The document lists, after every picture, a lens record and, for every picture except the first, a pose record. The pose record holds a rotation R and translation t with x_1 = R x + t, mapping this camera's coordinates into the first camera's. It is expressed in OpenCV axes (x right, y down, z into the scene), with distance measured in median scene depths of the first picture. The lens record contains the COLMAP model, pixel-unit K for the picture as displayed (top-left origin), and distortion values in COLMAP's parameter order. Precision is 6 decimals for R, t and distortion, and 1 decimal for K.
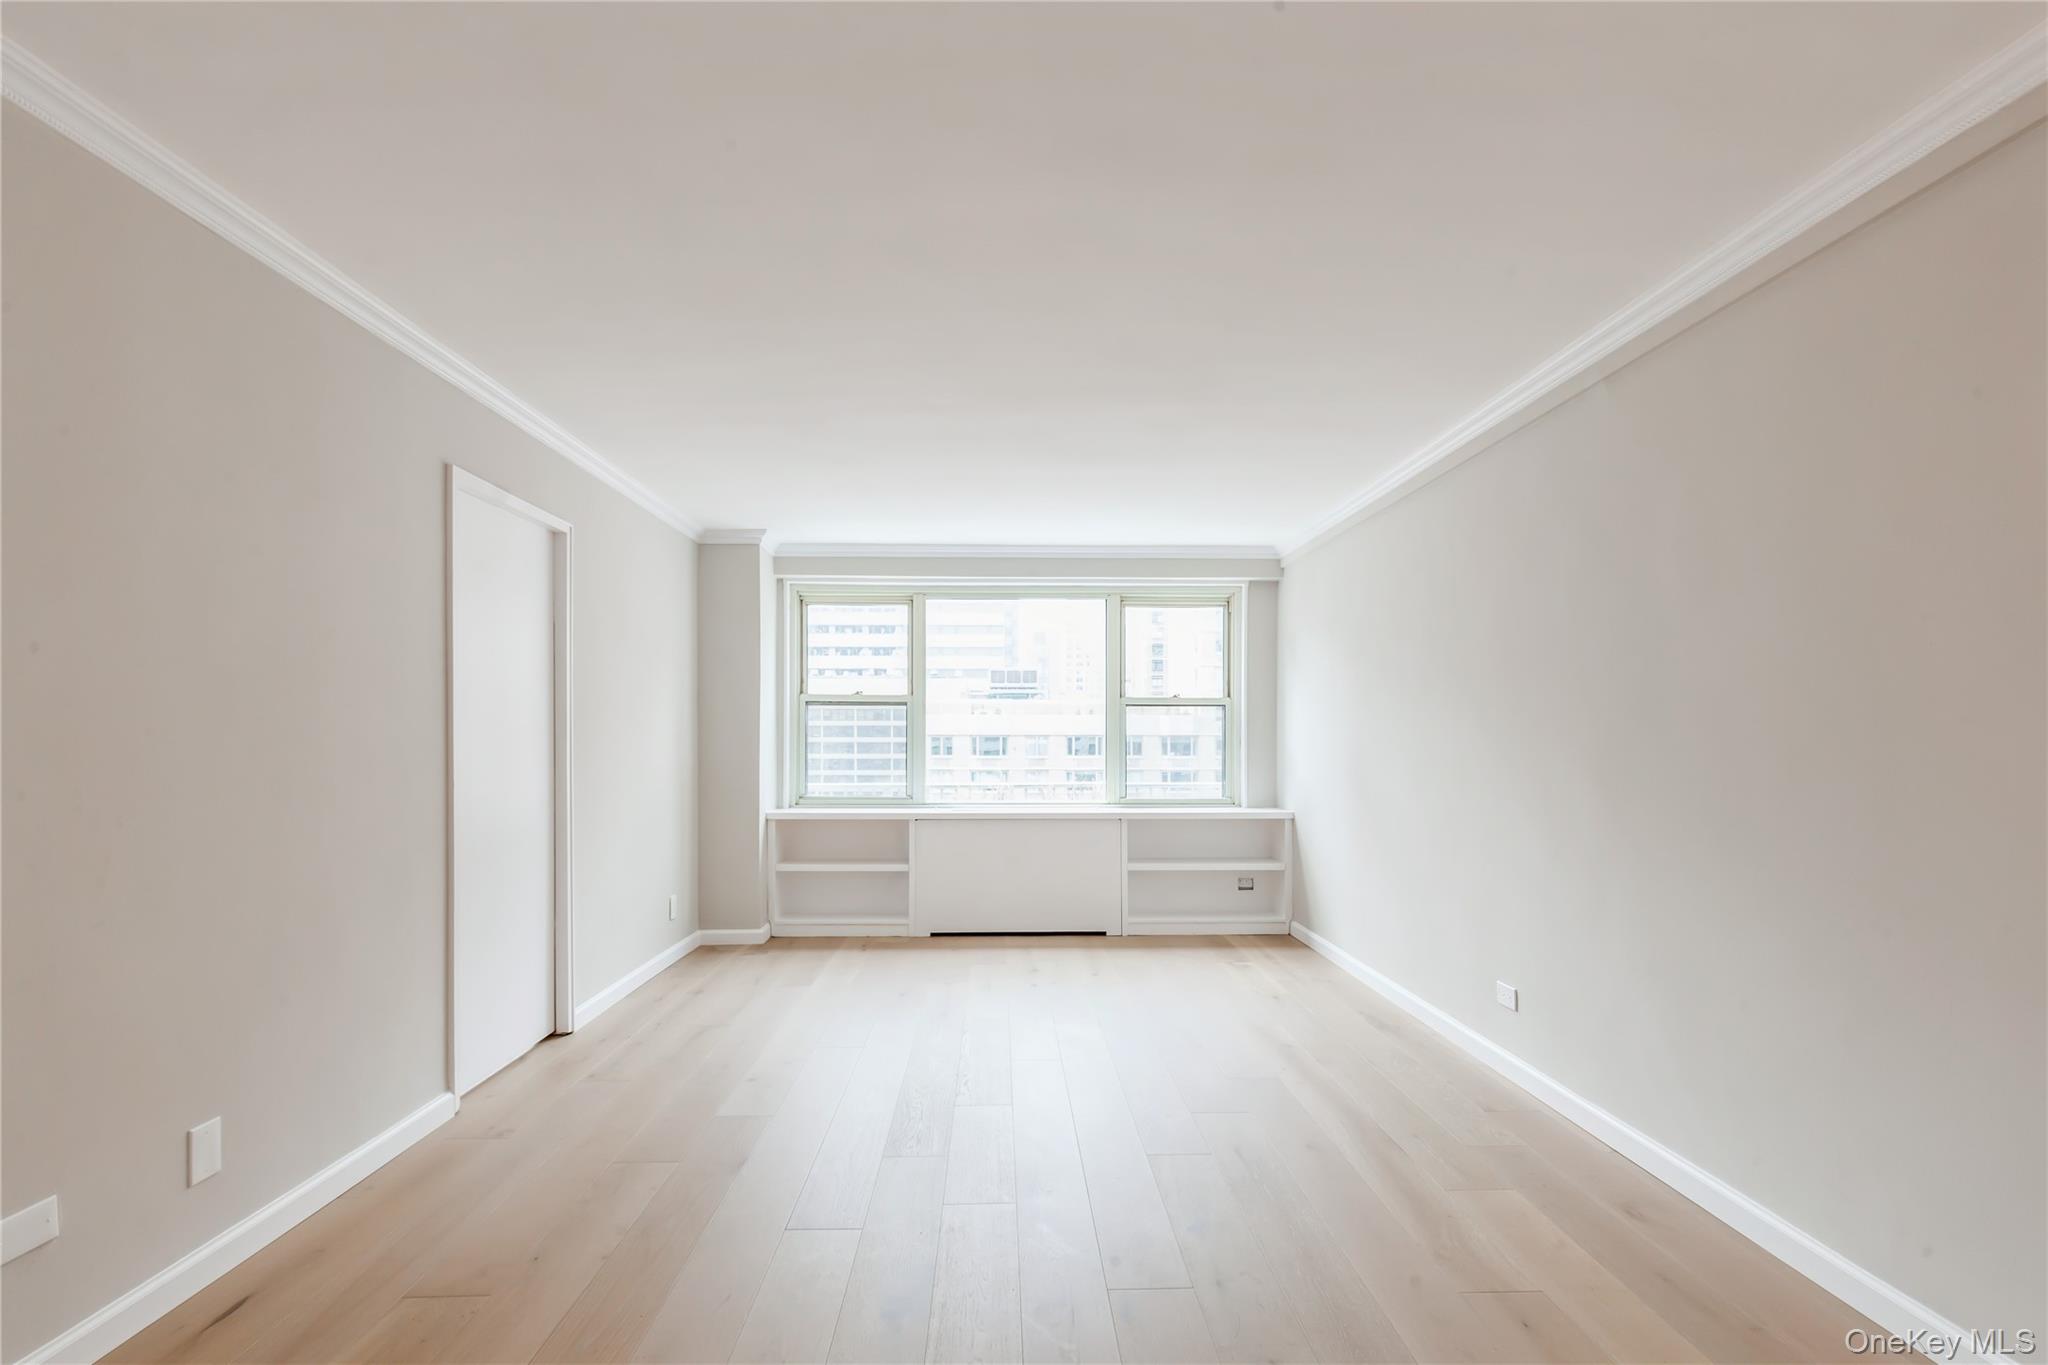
lens RADIAL K [[928.6, 0, 1005.9], [0, 928.6, 738.7], [0, 0, 1]] dist [0.005690, -0.002380]
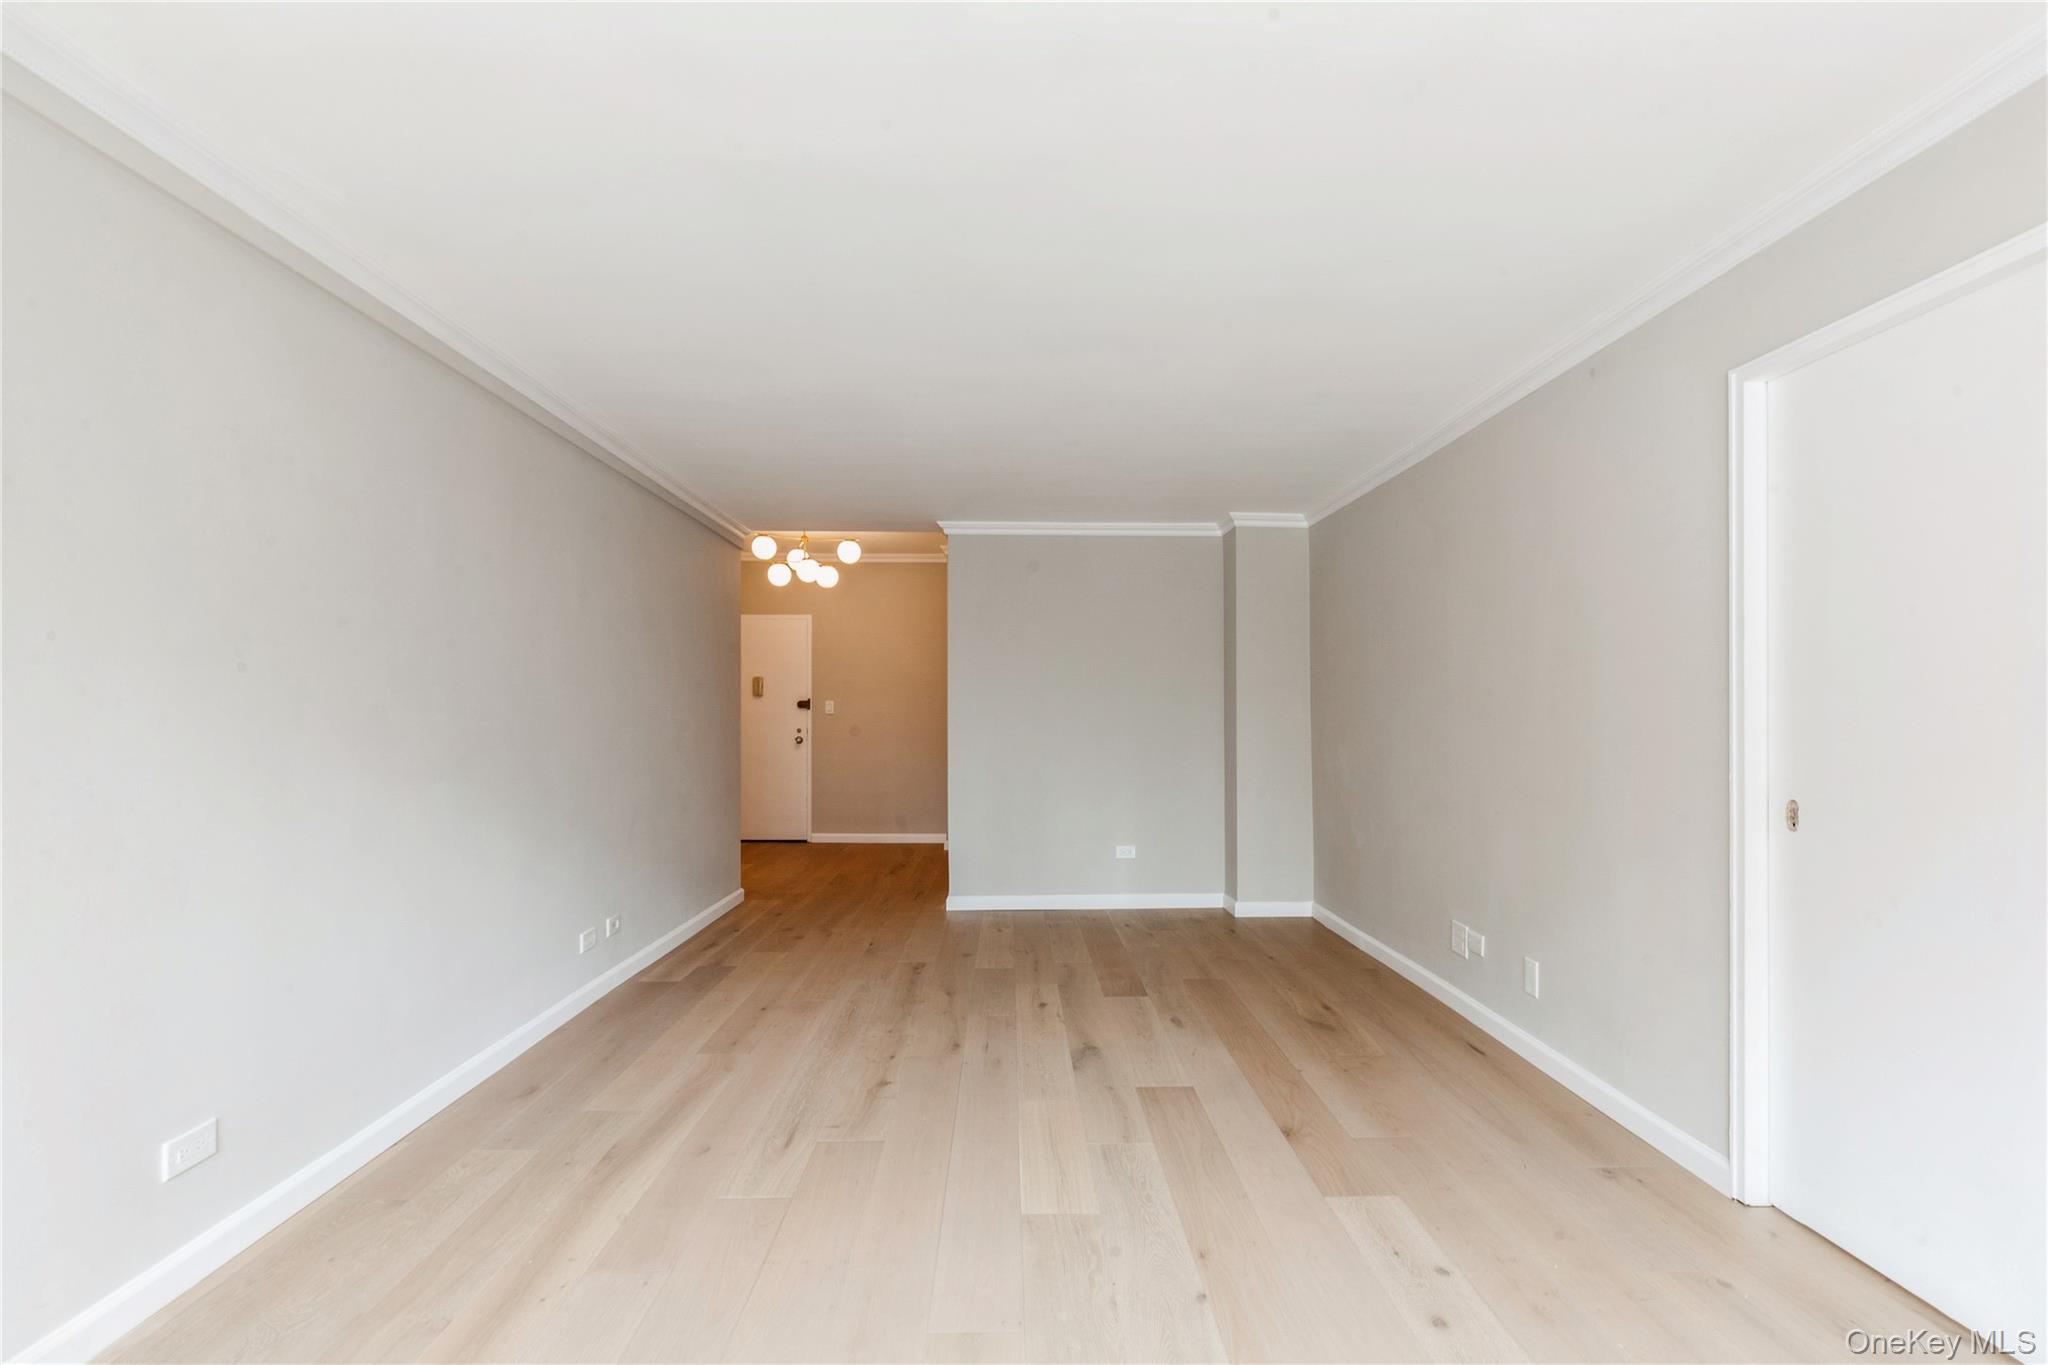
lens RADIAL K [[928.6, 0, 1018.4], [0, 928.6, 693.6], [0, 0, 1]] dist [0.005690, -0.002380]
pose [[-0.999792, 0.000267, 0.020411, -0.007623], [-0.000005, 0.999911, -0.013321, -0.006892], [-0.020413, -0.013318, -0.999703, 0.989634]]
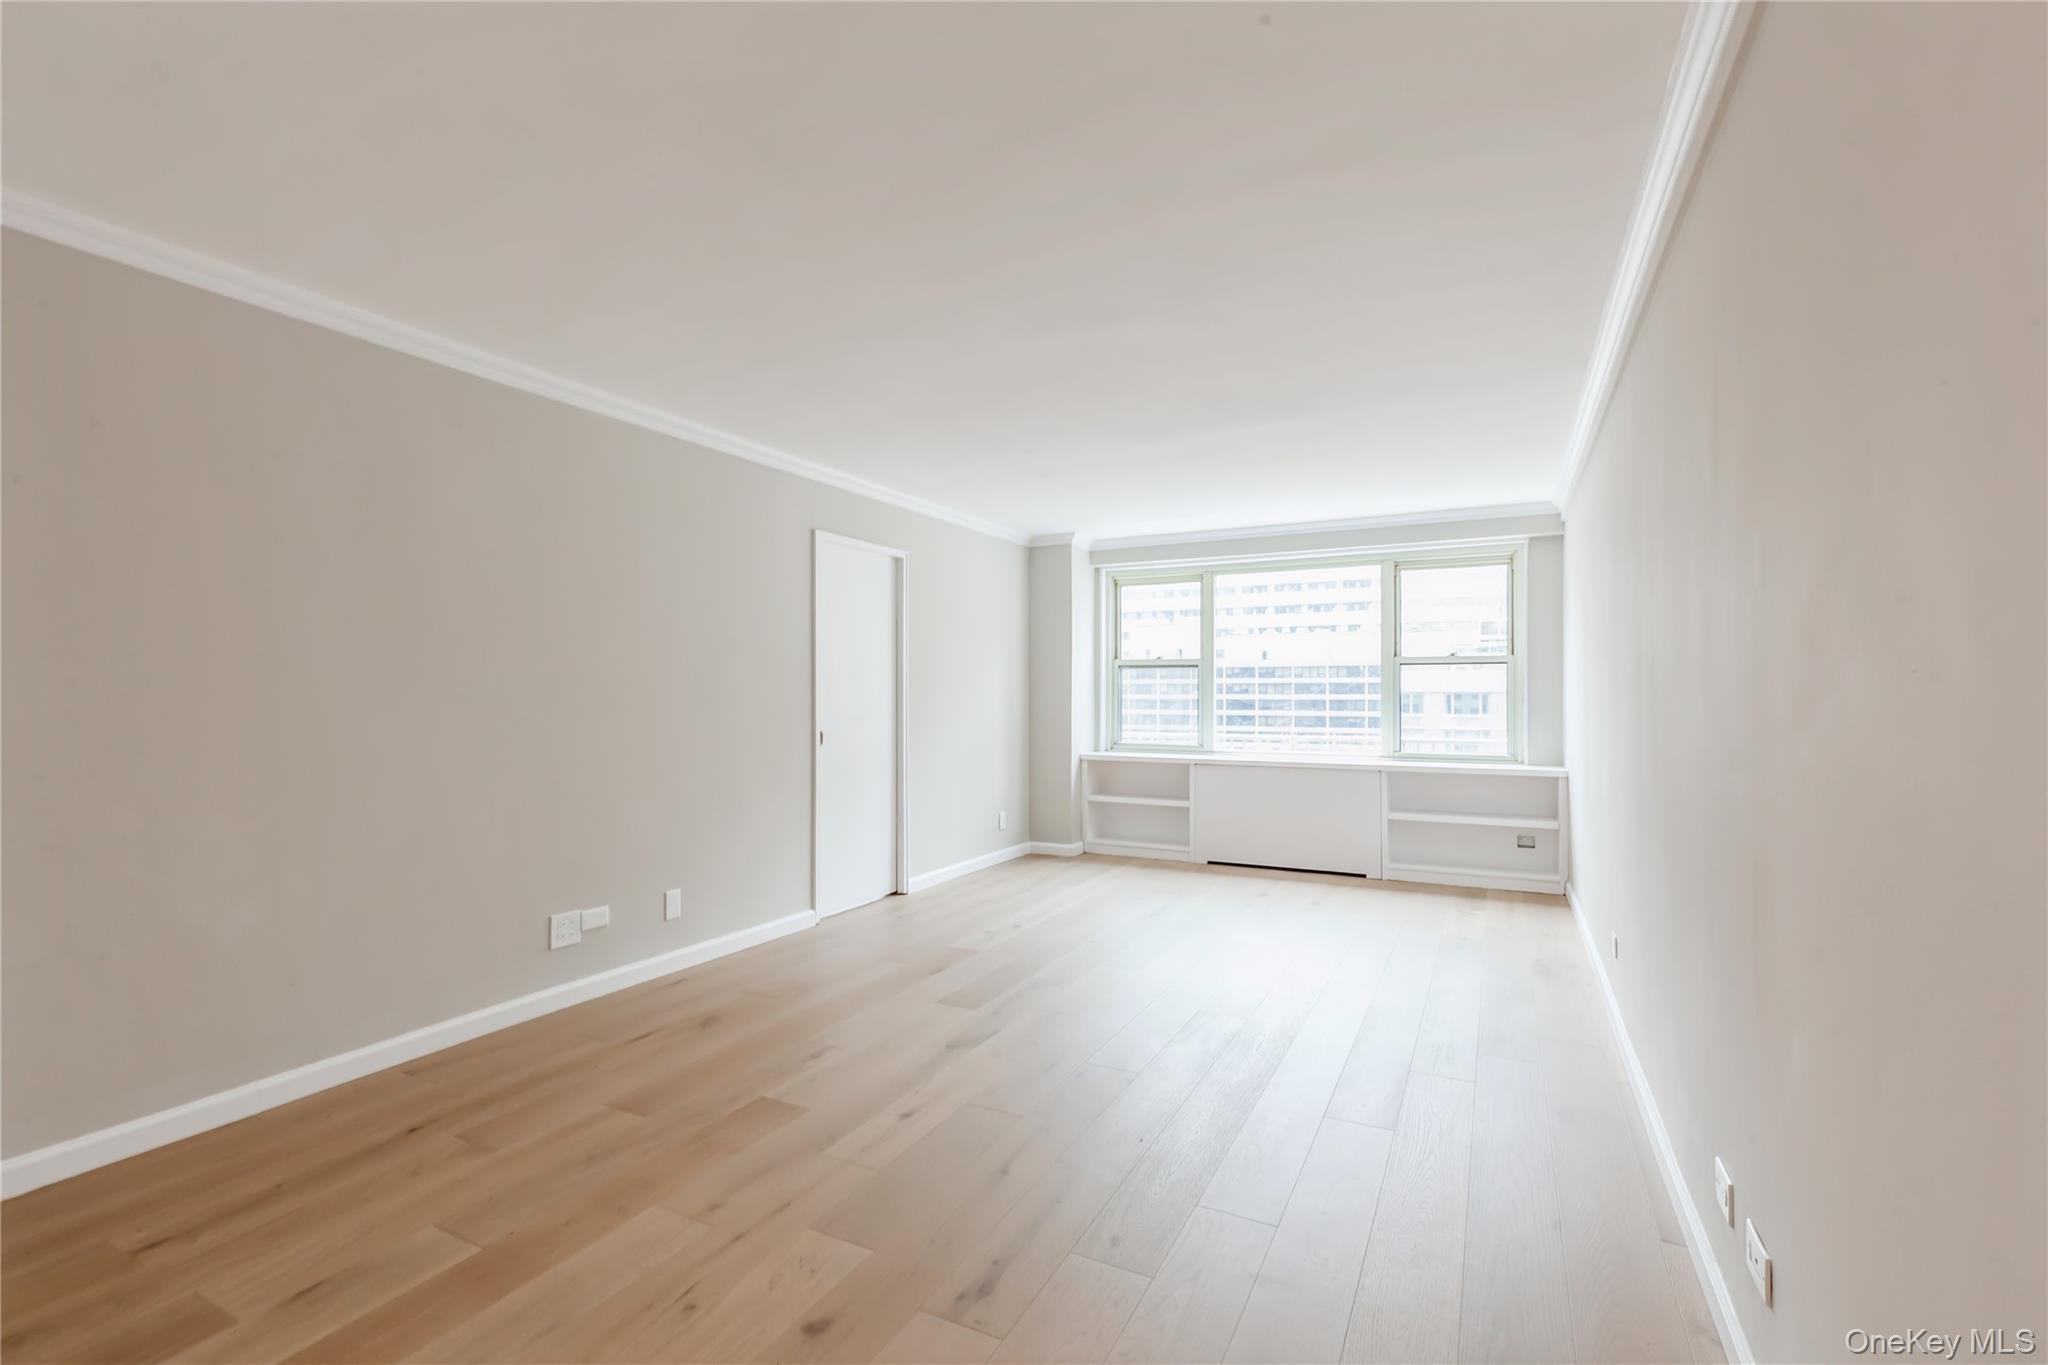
lens RADIAL K [[928.6, 0, 1028.5], [0, 928.6, 684.5], [0, 0, 1]] dist [0.005690, -0.002380]
pose [[0.873290, -0.005795, -0.487166, 0.288798], [-0.000219, 0.999924, -0.012287, 0.000207], [0.487200, 0.010837, 0.873223, -0.136145]]
